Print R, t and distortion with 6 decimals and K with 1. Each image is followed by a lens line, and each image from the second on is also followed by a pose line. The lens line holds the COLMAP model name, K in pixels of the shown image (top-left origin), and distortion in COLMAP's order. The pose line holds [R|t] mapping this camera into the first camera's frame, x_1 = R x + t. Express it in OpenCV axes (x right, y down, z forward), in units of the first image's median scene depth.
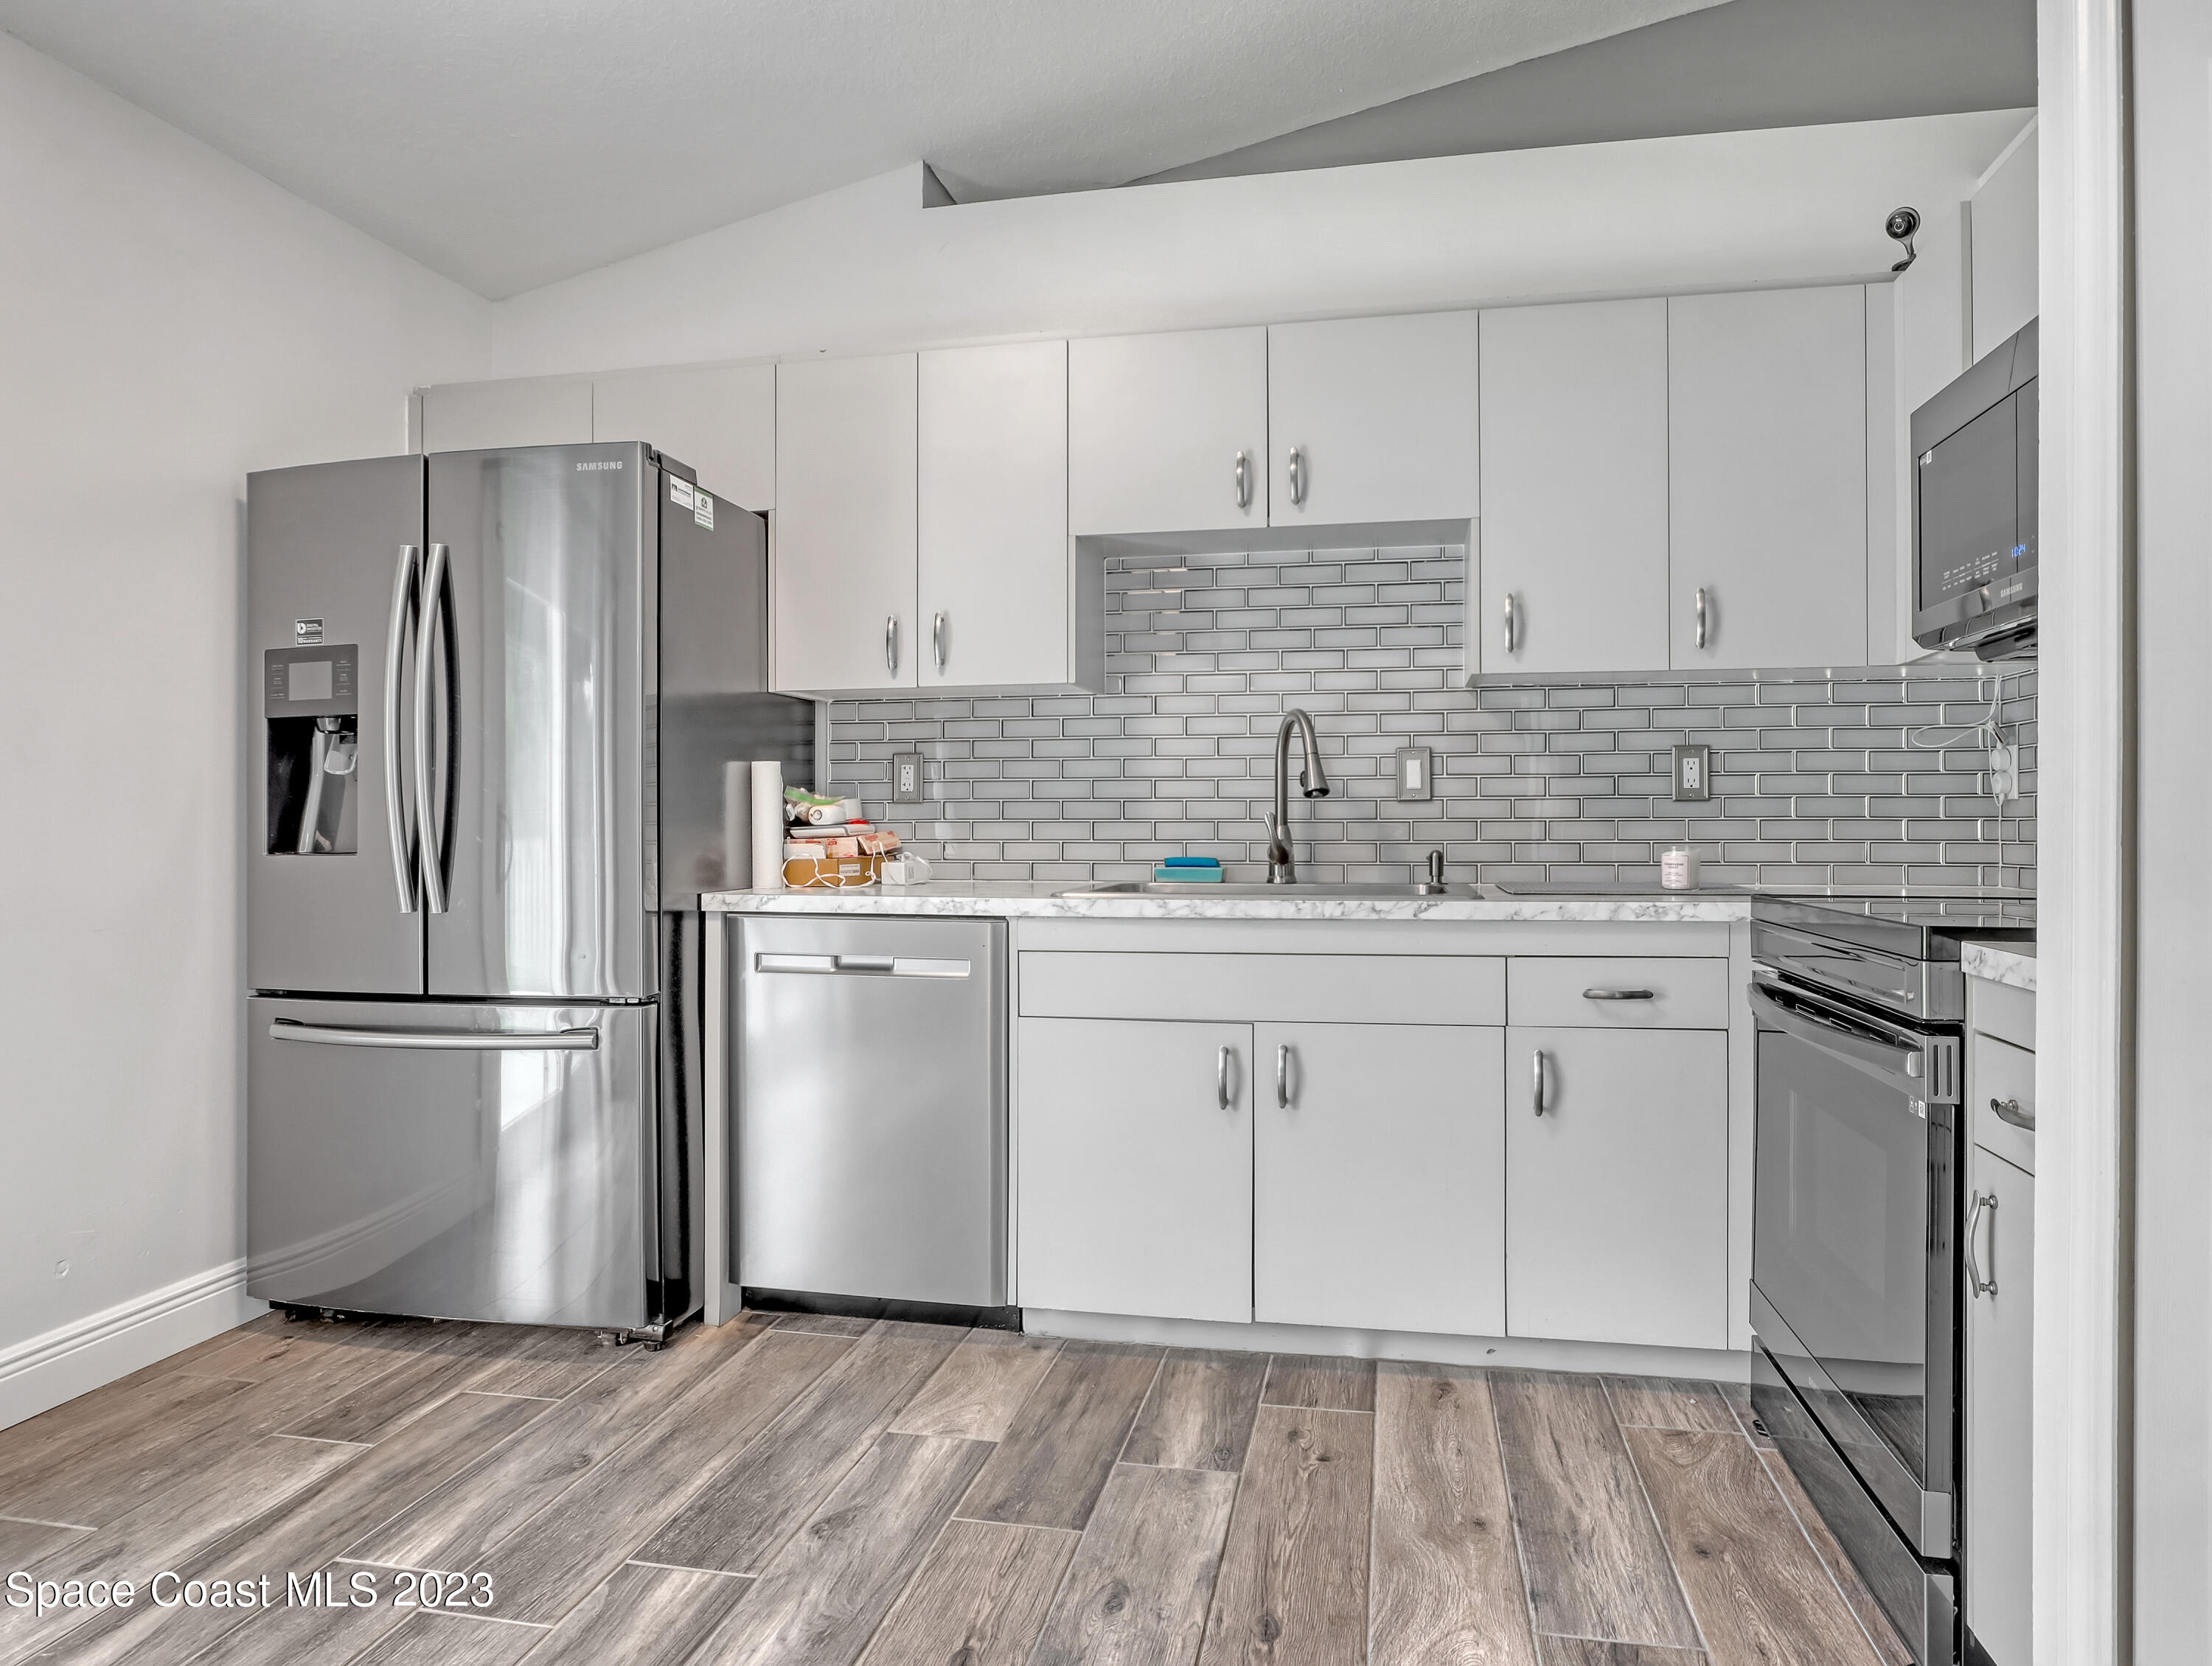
lens RADIAL K [[1388.2, 0, 1106.0], [0, 1388.2, 833.0], [0, 0, 1]] dist [-0.059300, 0.050891]
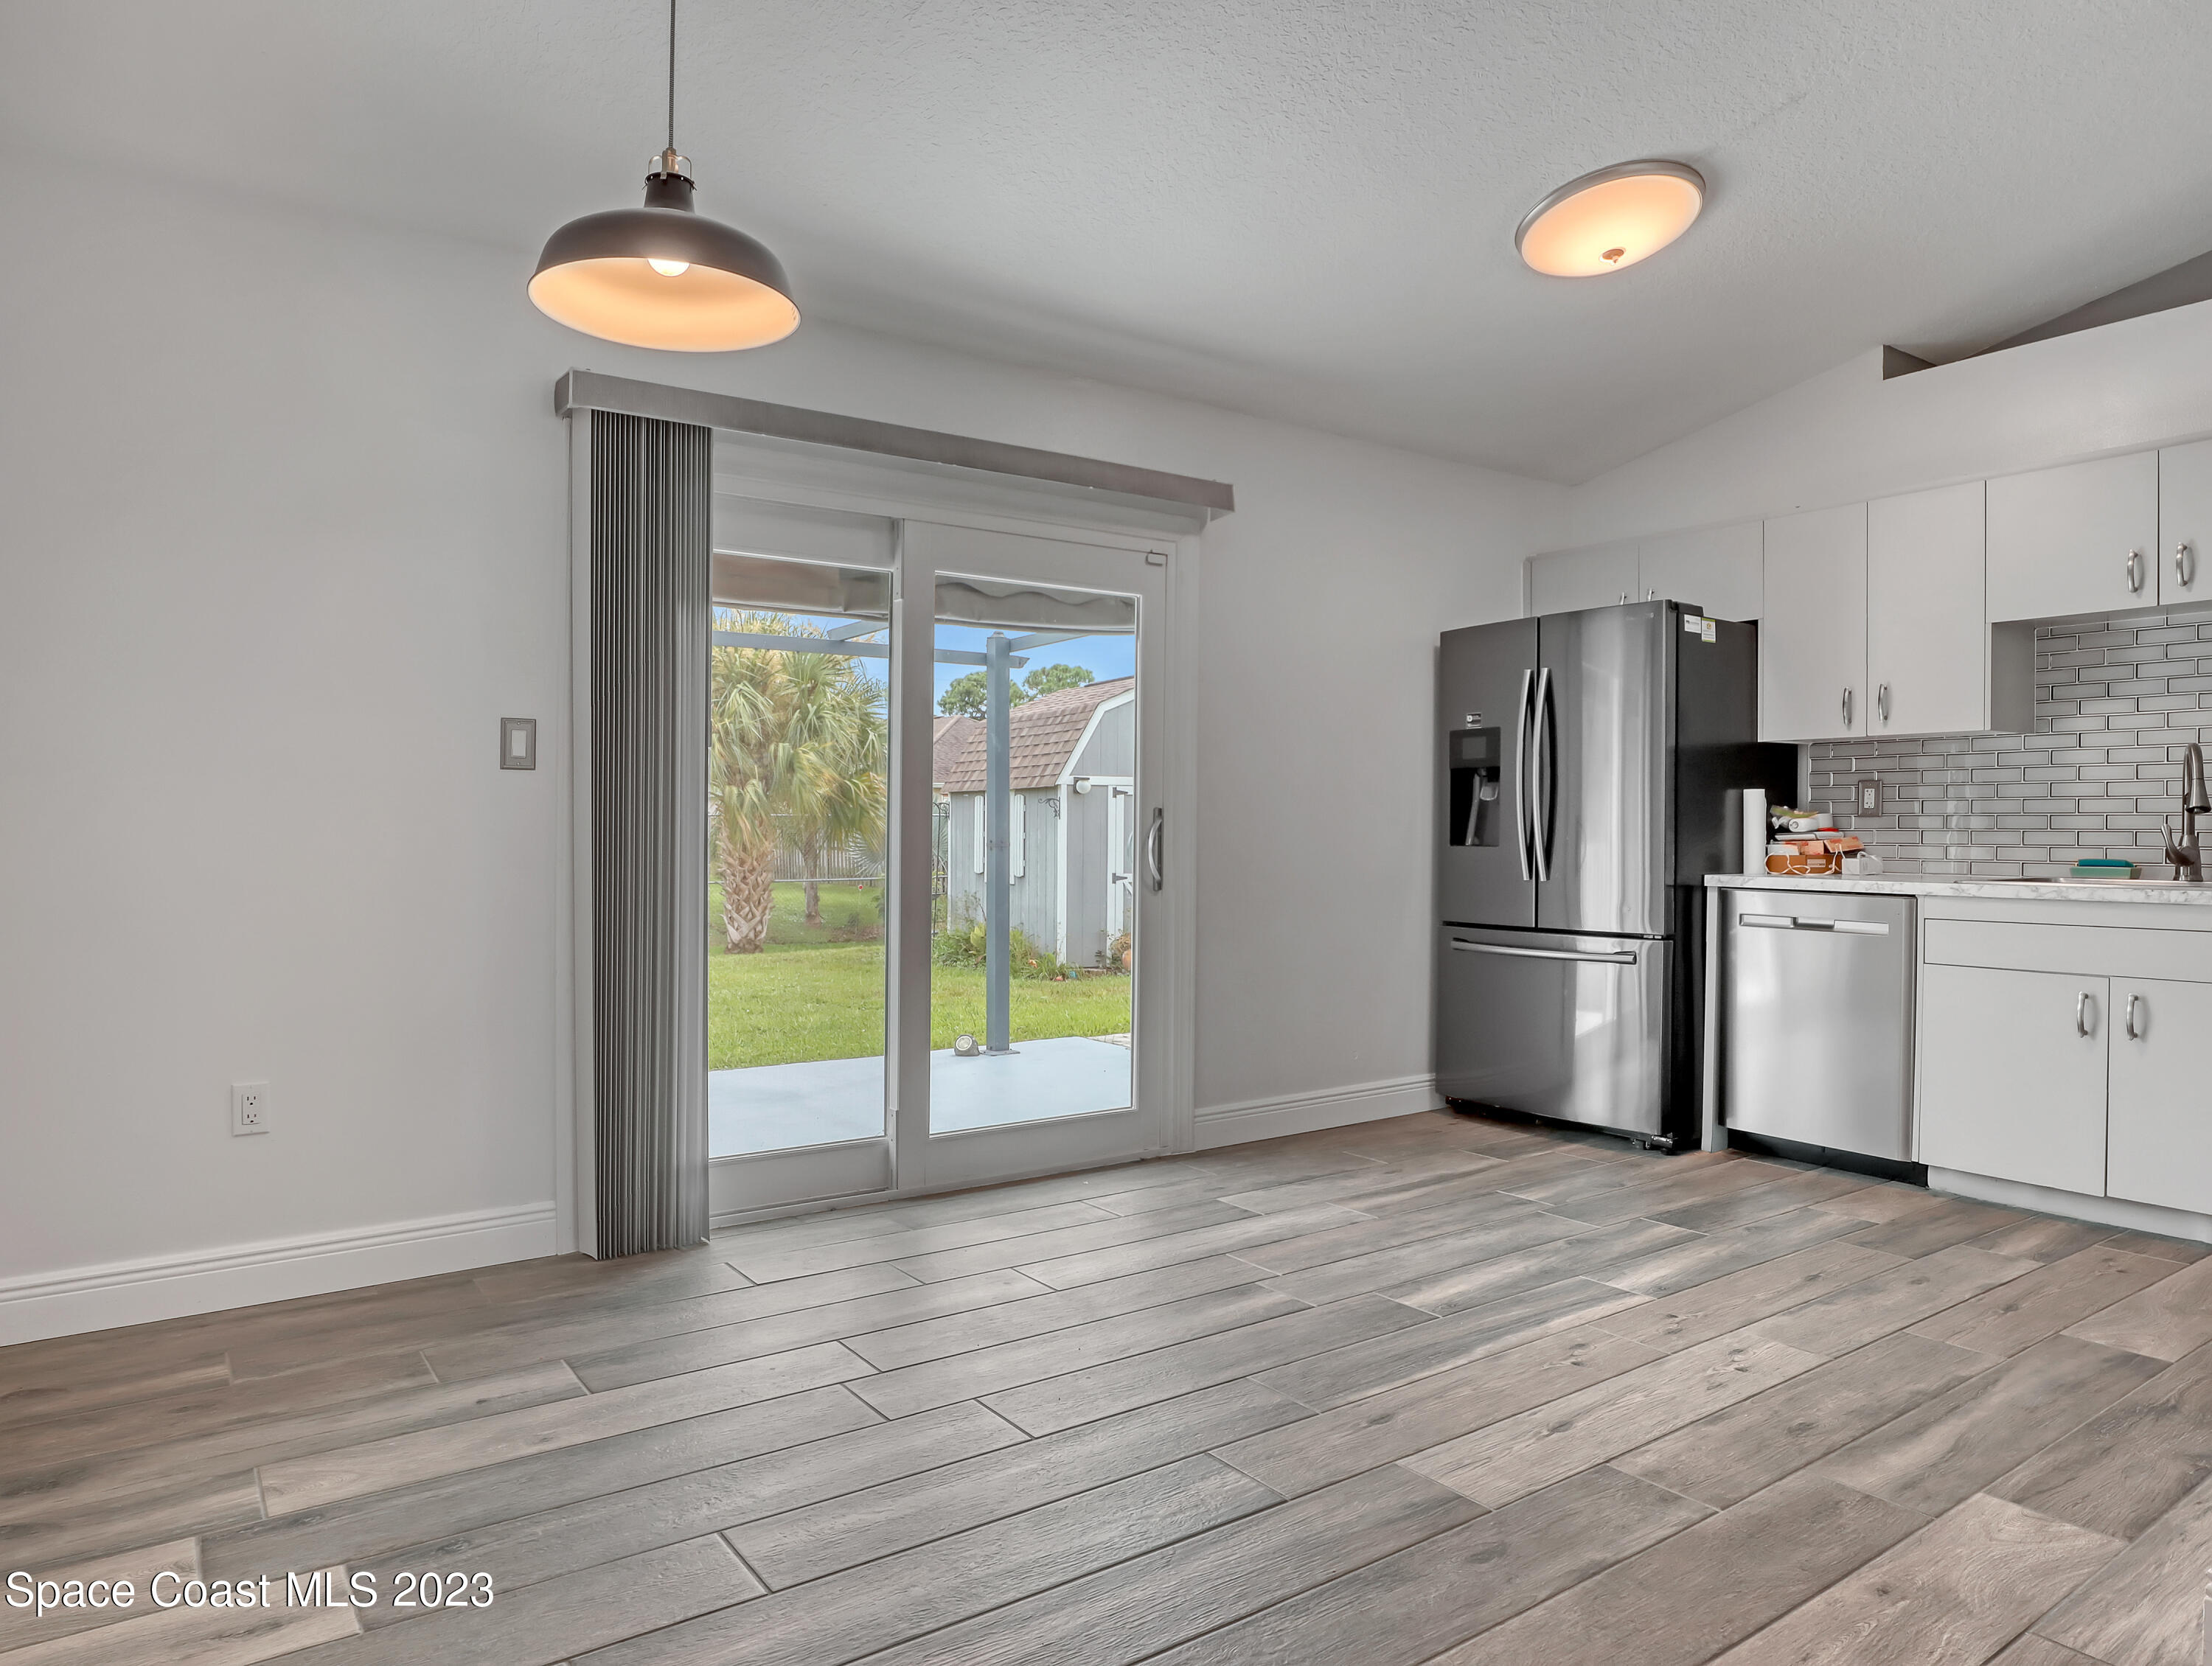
lens RADIAL K [[1402.6, 0, 1054.7], [0, 1402.6, 839.2], [0, 0, 1]] dist [-0.031636, 0.004102]
pose [[0.720217, 0.010806, -0.693664, 0.288250], [-0.008756, 0.999941, 0.006486, -0.001022], [0.693693, 0.001402, 0.720269, -0.690898]]
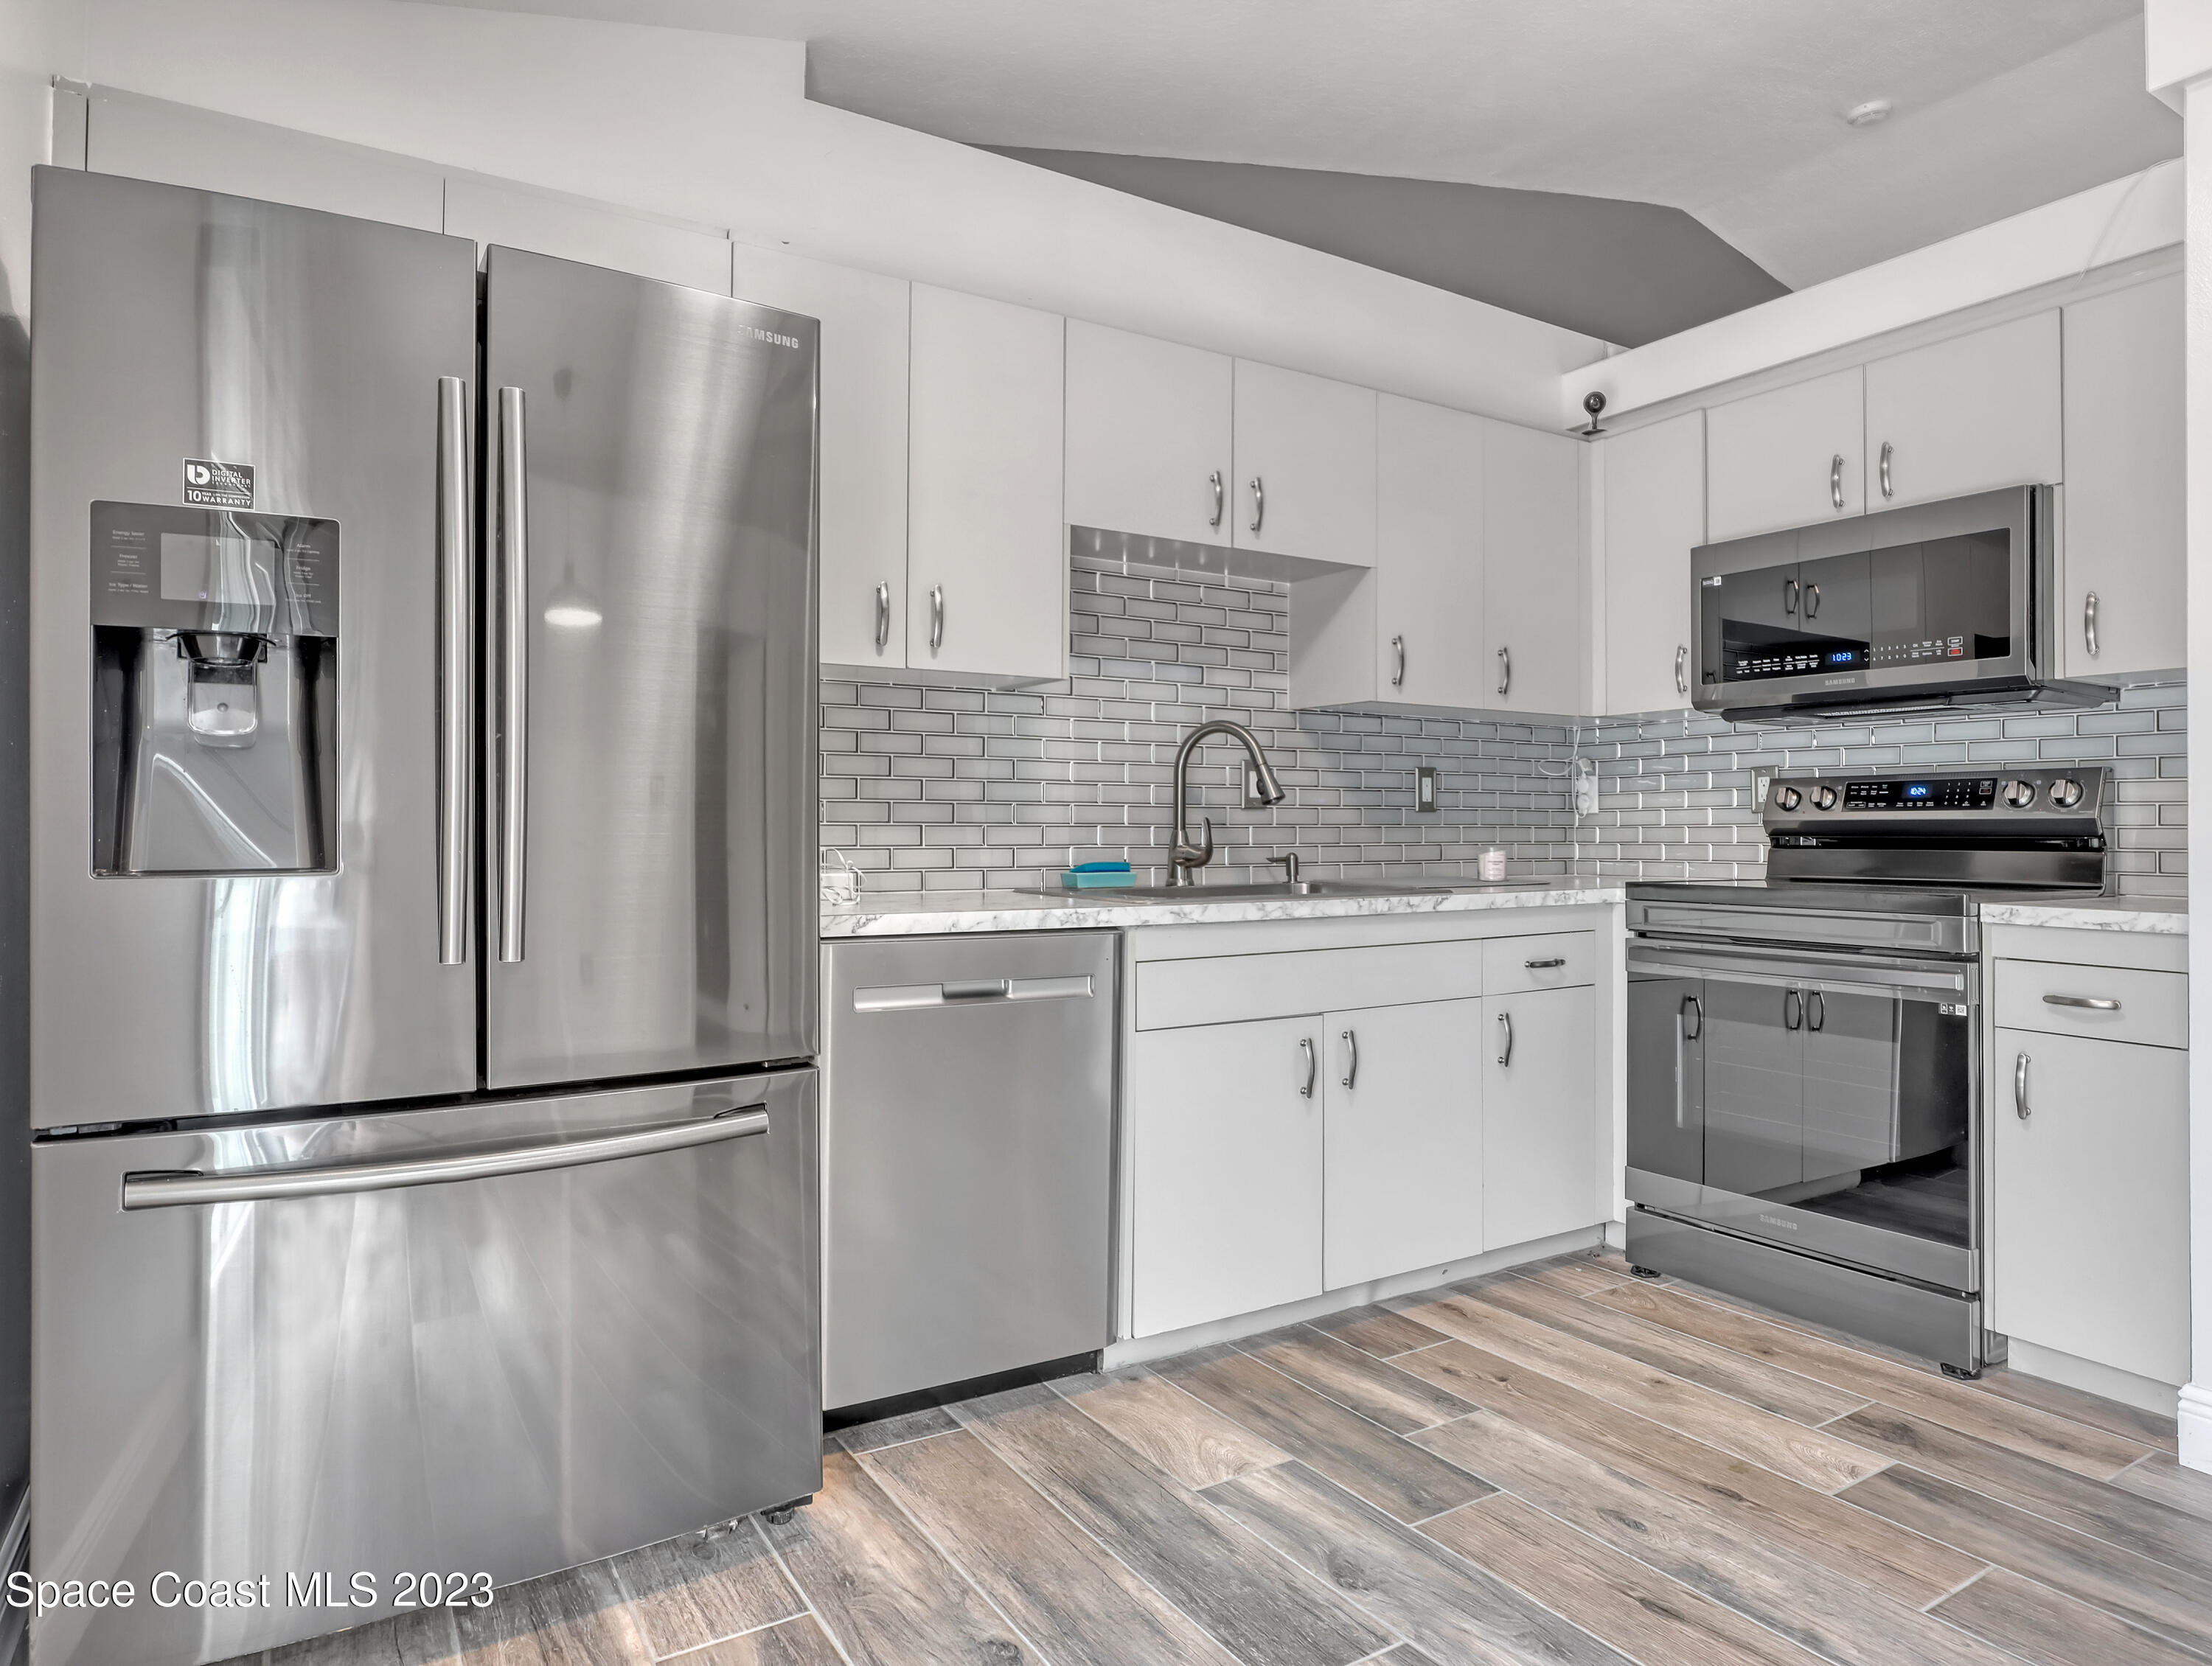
lens RADIAL K [[1377.5, 0, 1120.5], [0, 1377.5, 833.2], [0, 0, 1]] dist [-0.035929, 0.020259]
pose [[0.716907, 0.000970, 0.697168, -0.722907], [0.001455, 0.999995, -0.002888, -0.000461], [-0.697167, 0.003085, 0.716902, 0.329263]]
